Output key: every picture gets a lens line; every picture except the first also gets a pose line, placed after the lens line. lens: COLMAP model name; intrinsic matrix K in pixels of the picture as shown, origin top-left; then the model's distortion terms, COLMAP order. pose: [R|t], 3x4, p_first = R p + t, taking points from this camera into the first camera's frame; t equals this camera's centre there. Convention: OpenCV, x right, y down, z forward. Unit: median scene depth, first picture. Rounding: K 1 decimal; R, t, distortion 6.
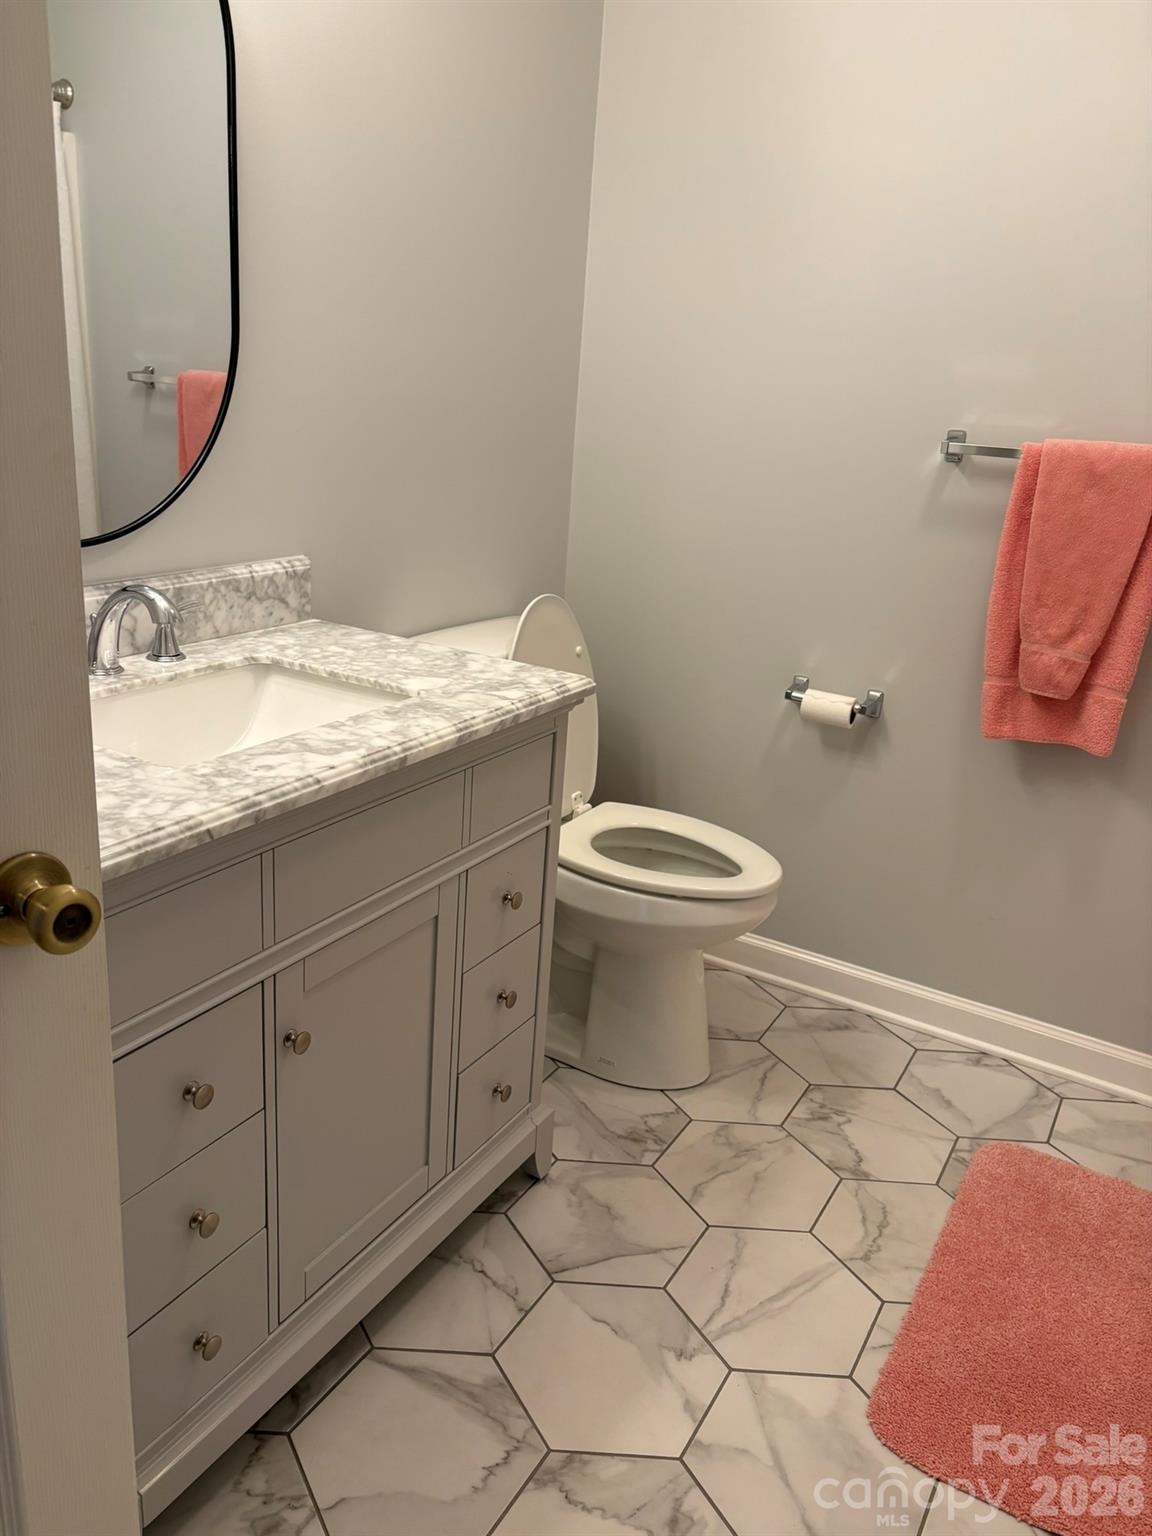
lens RADIAL K [[1153.9, 0, 573.0], [0, 1153.9, 767.0], [0, 0, 1]] dist [0.026524, 0.005994]
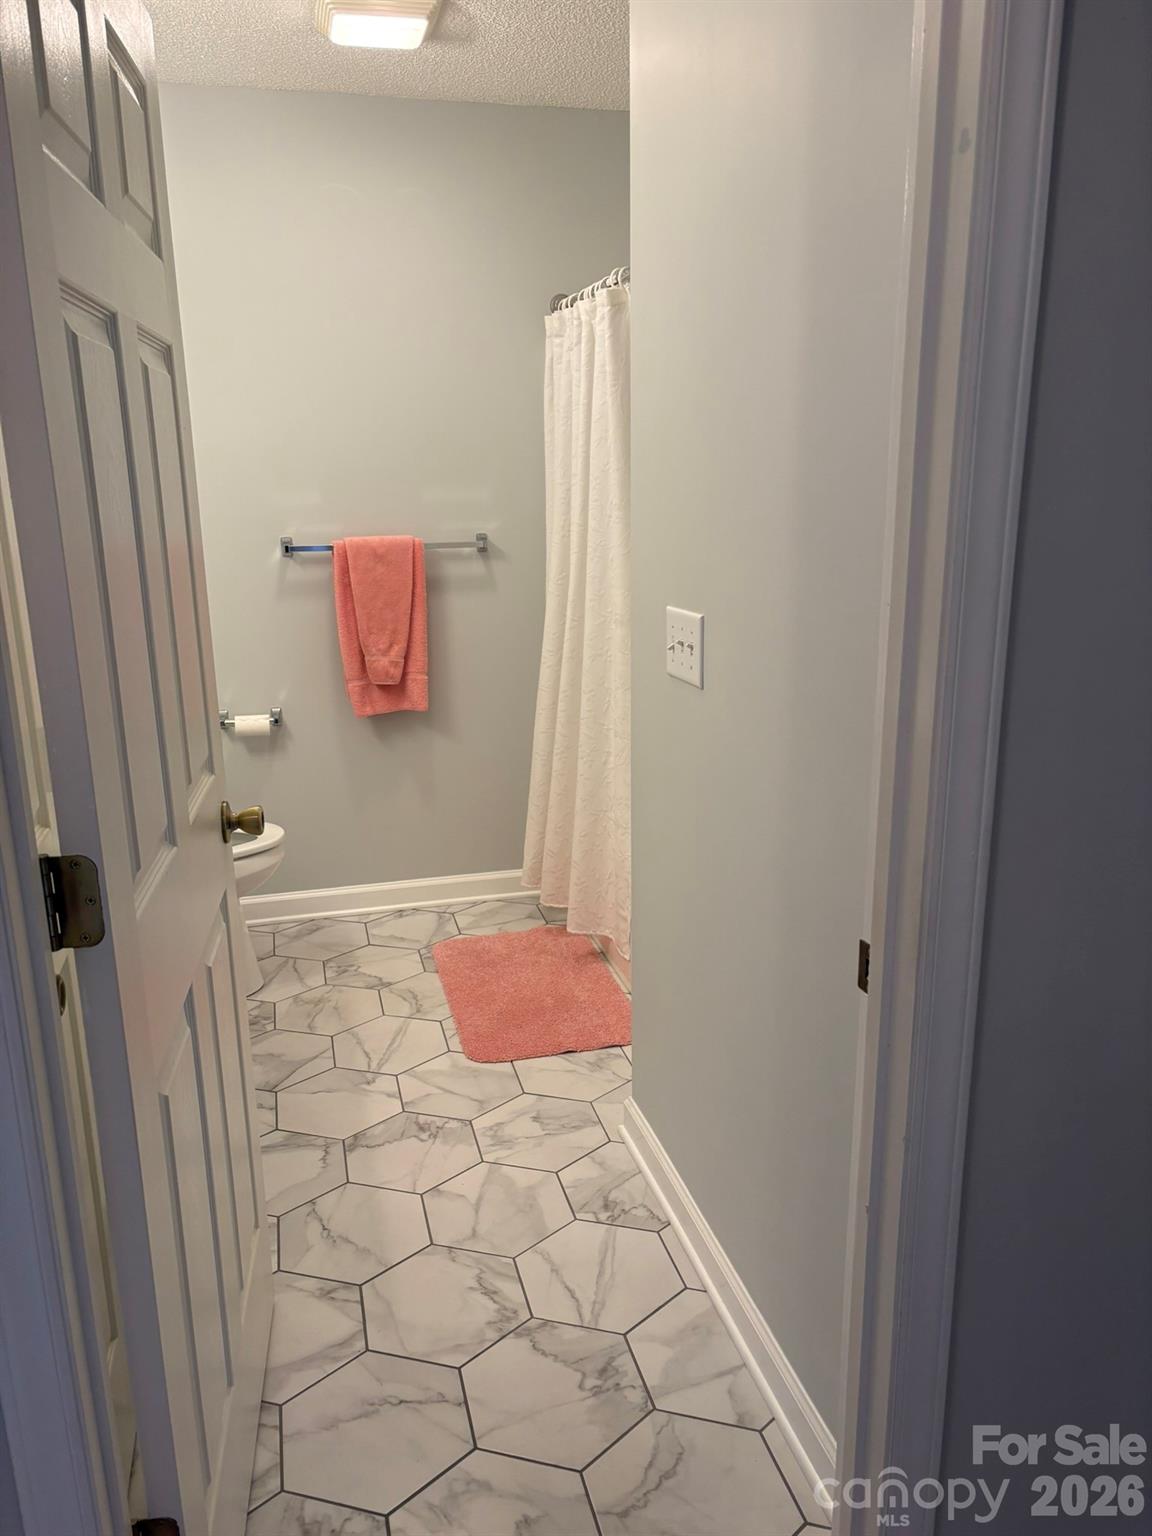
lens RADIAL K [[1153.9, 0, 576.6], [0, 1153.9, 770.1], [0, 0, 1]] dist [0.026524, 0.005994]
pose [[0.700455, -0.249762, 0.668567, -0.568013], [0.276921, 0.958488, 0.067940, 0.021642], [-0.657782, 0.137551, 0.740542, -0.426260]]
